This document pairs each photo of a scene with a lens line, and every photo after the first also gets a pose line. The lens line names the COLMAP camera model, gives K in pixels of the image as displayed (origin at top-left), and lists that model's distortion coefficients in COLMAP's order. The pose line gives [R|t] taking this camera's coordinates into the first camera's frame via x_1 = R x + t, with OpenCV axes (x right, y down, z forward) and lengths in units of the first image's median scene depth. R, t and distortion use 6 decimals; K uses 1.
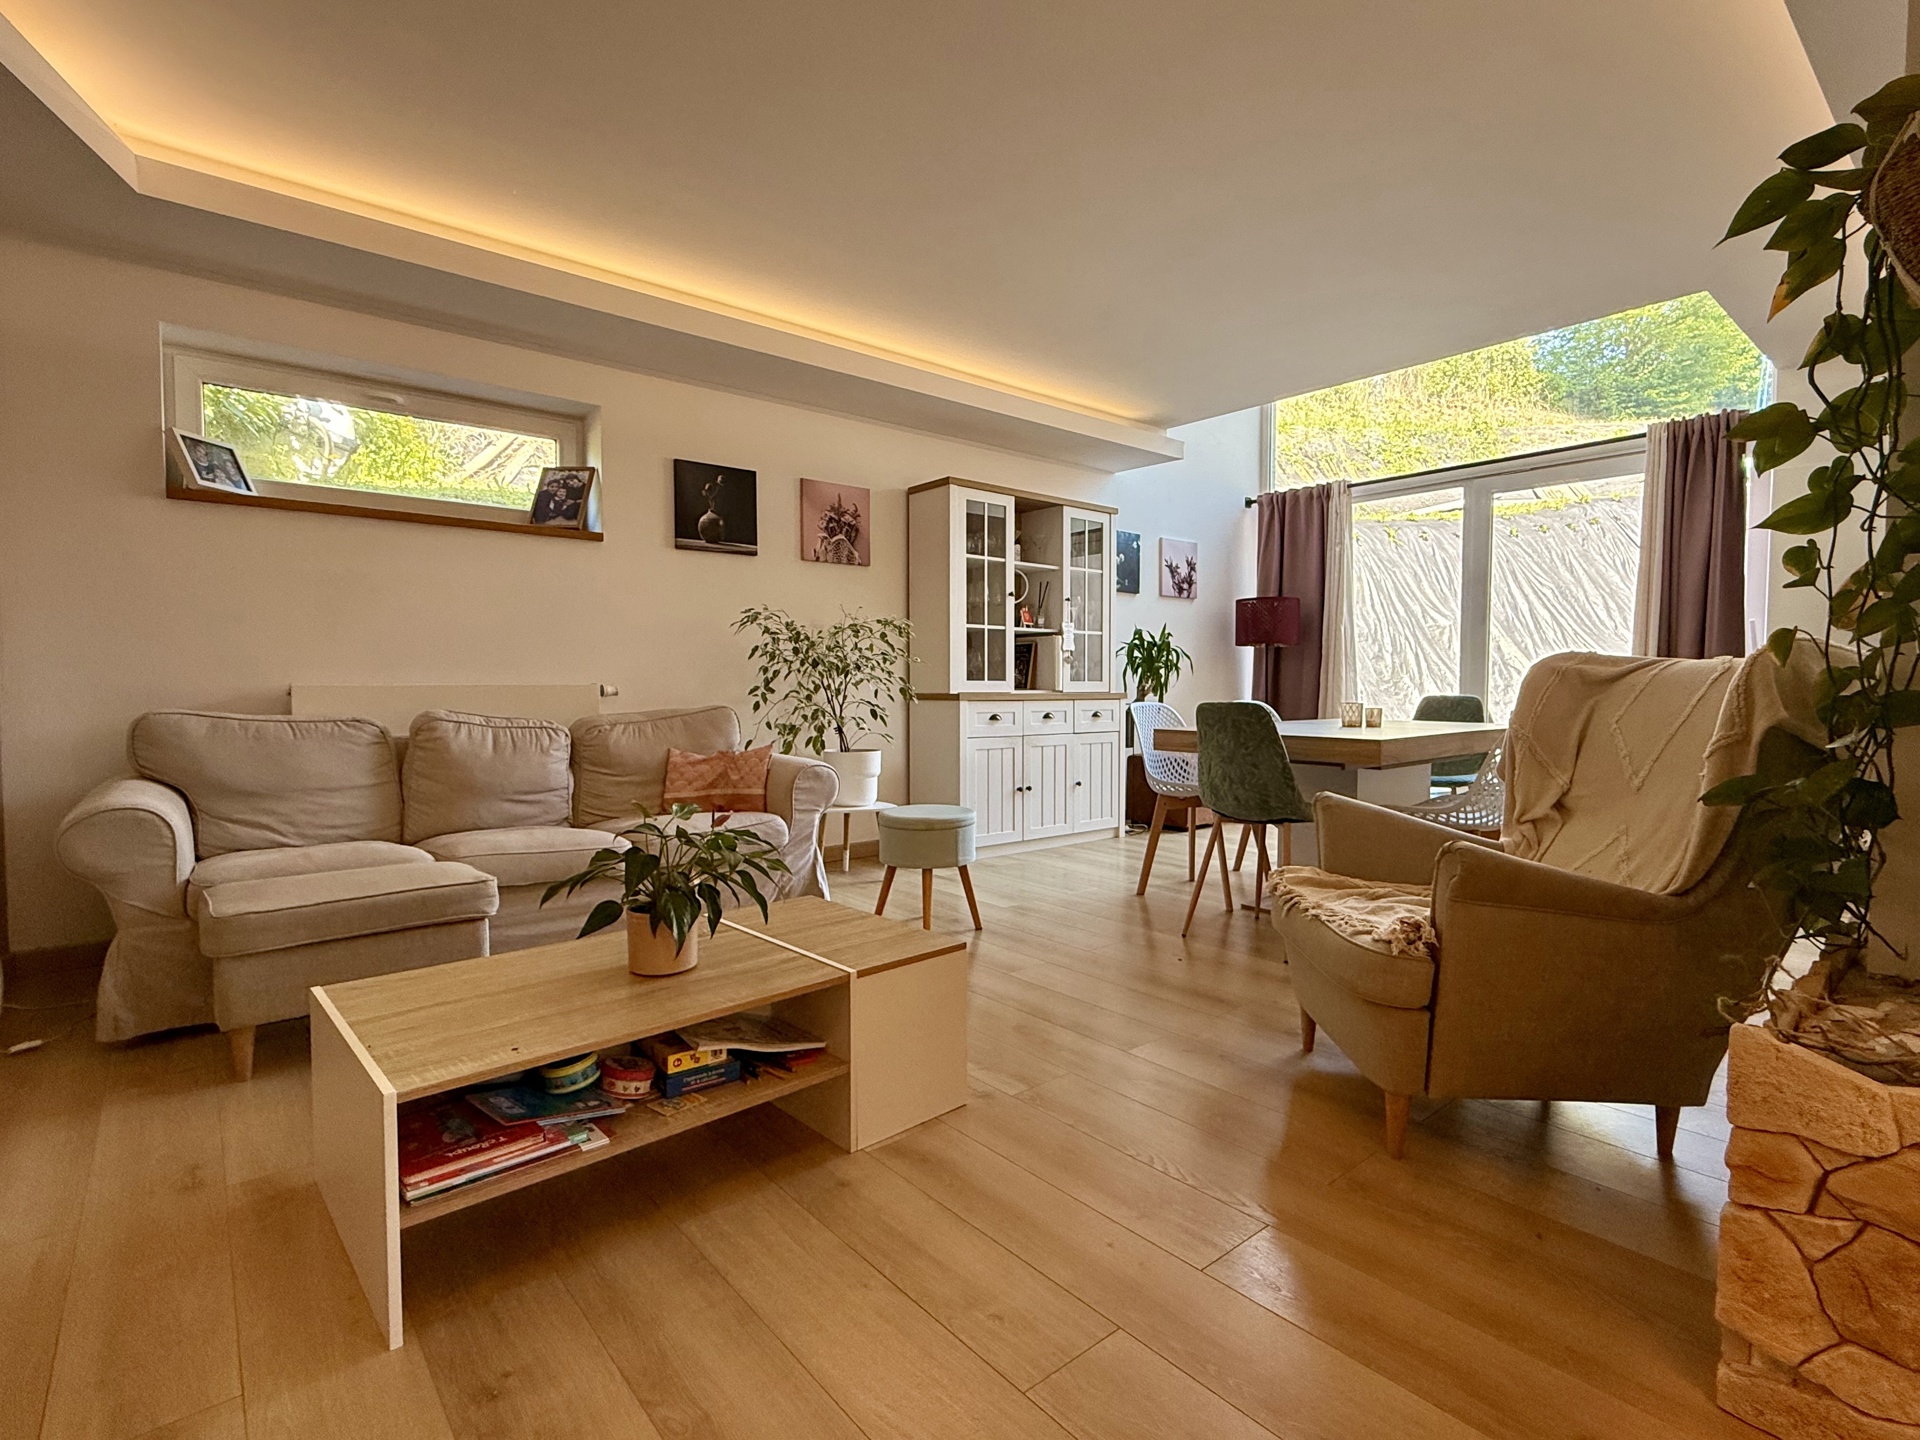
lens RADIAL K [[921.7, 0, 960.7], [0, 921.7, 722.0], [0, 0, 1]] dist [0.004445, 0.000661]
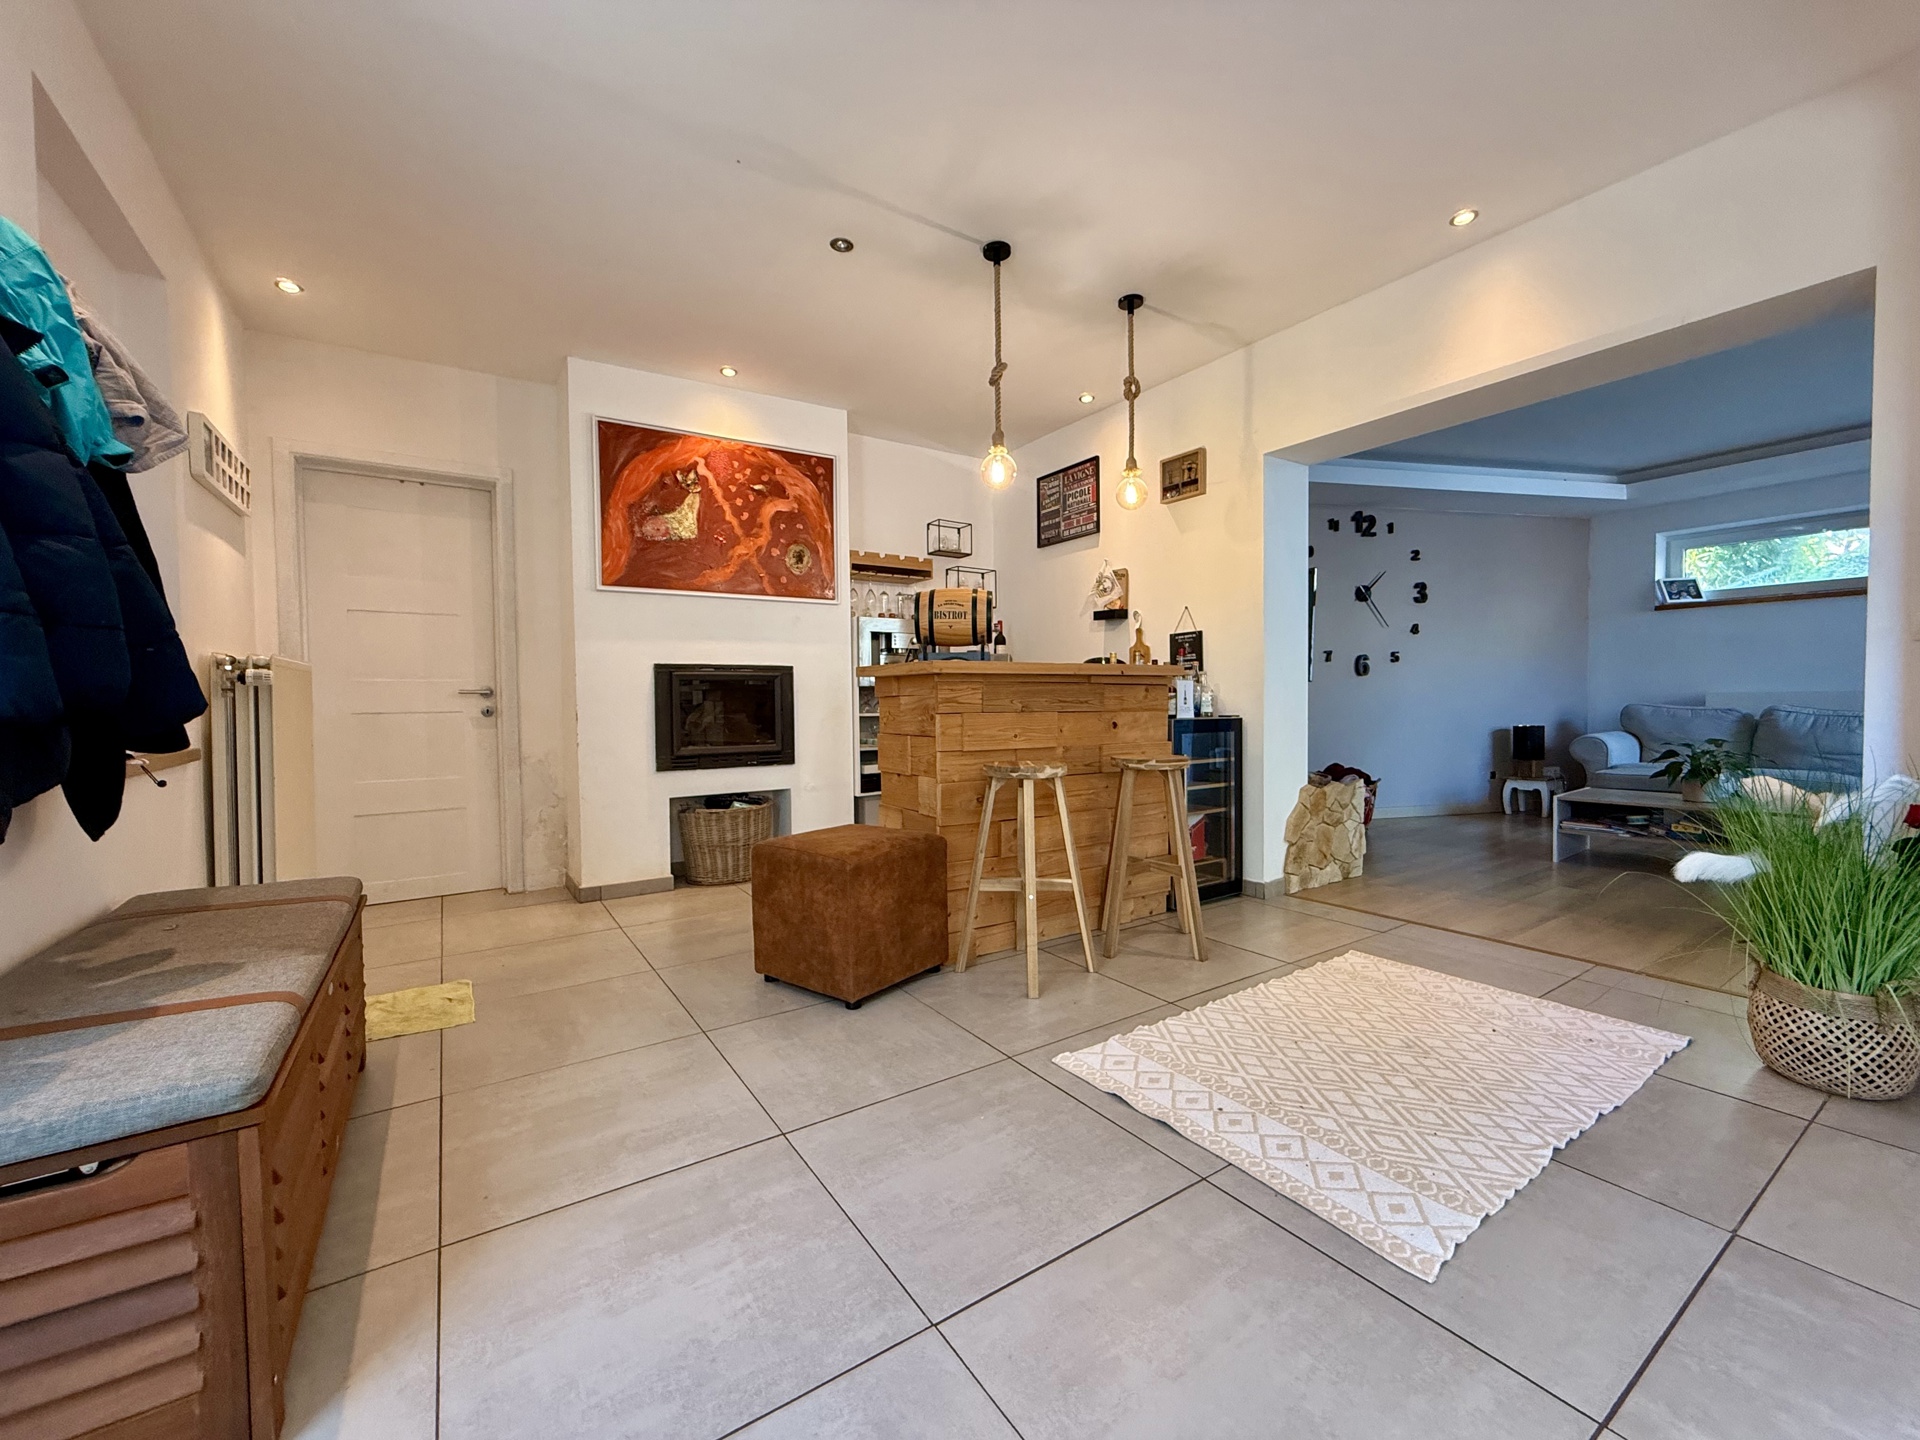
lens RADIAL K [[763.6, 0, 954.4], [0, 763.6, 725.5], [0, 0, 1]] dist [0.000062, -0.000150]
pose [[-0.111273, 0.028887, -0.993370, 0.723003], [-0.032591, 0.998934, 0.032700, 0.020436], [0.993255, 0.036014, -0.110213, -0.297556]]
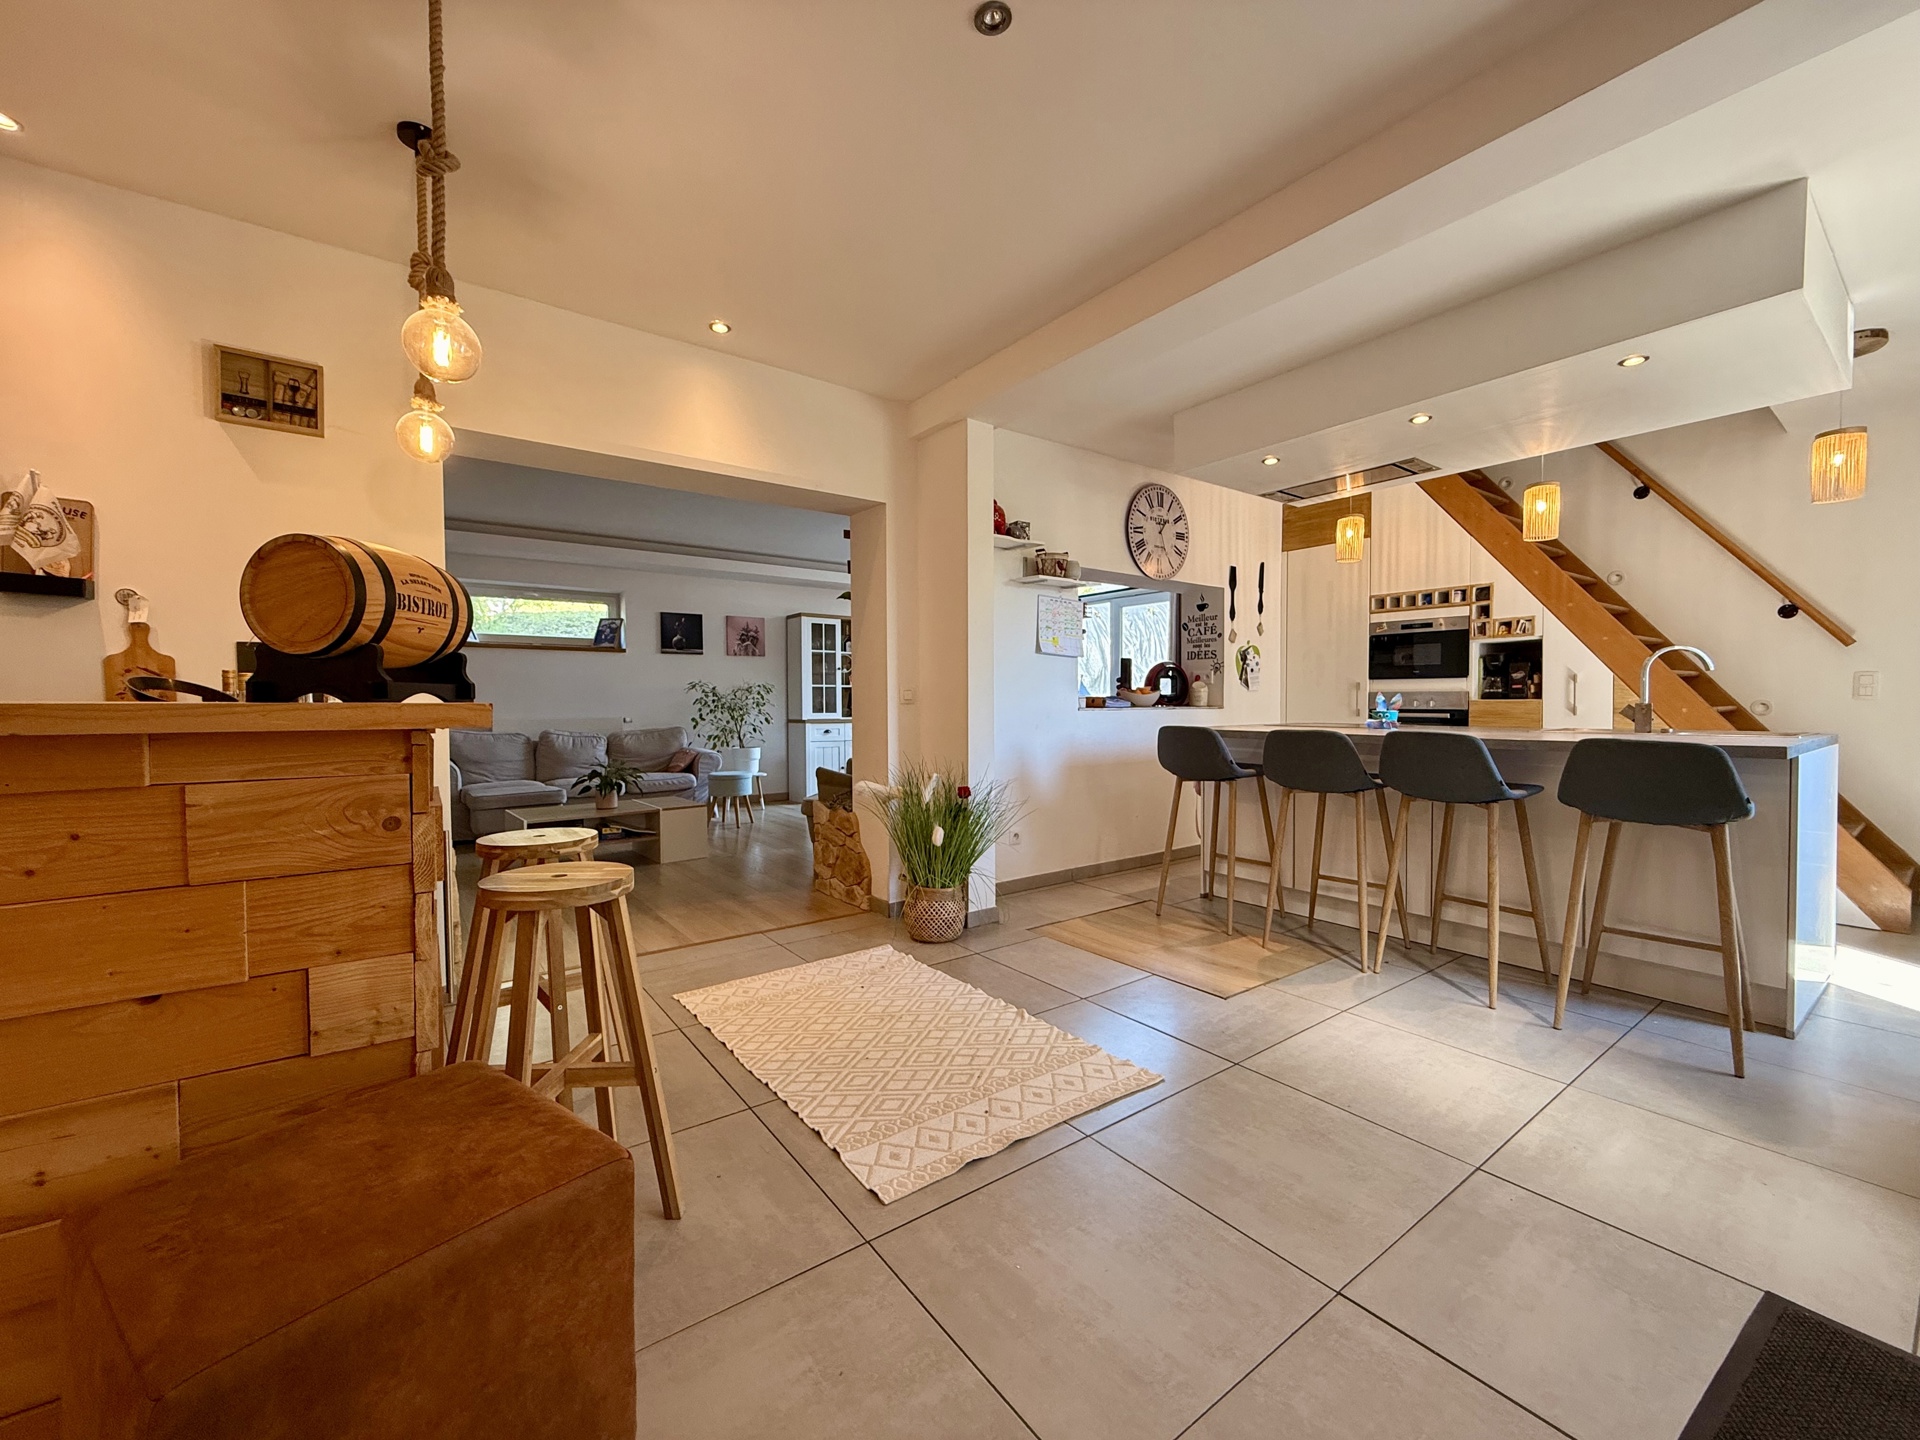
lens RADIAL K [[765.2, 0, 954.7], [0, 765.2, 719.6], [0, 0, 1]] dist [0.001181, -0.000290]
pose [[0.997938, -0.006618, -0.063838, 0.396957], [0.005275, 0.999762, -0.021186, 0.006036], [0.063963, 0.020806, 0.997735, -0.598675]]
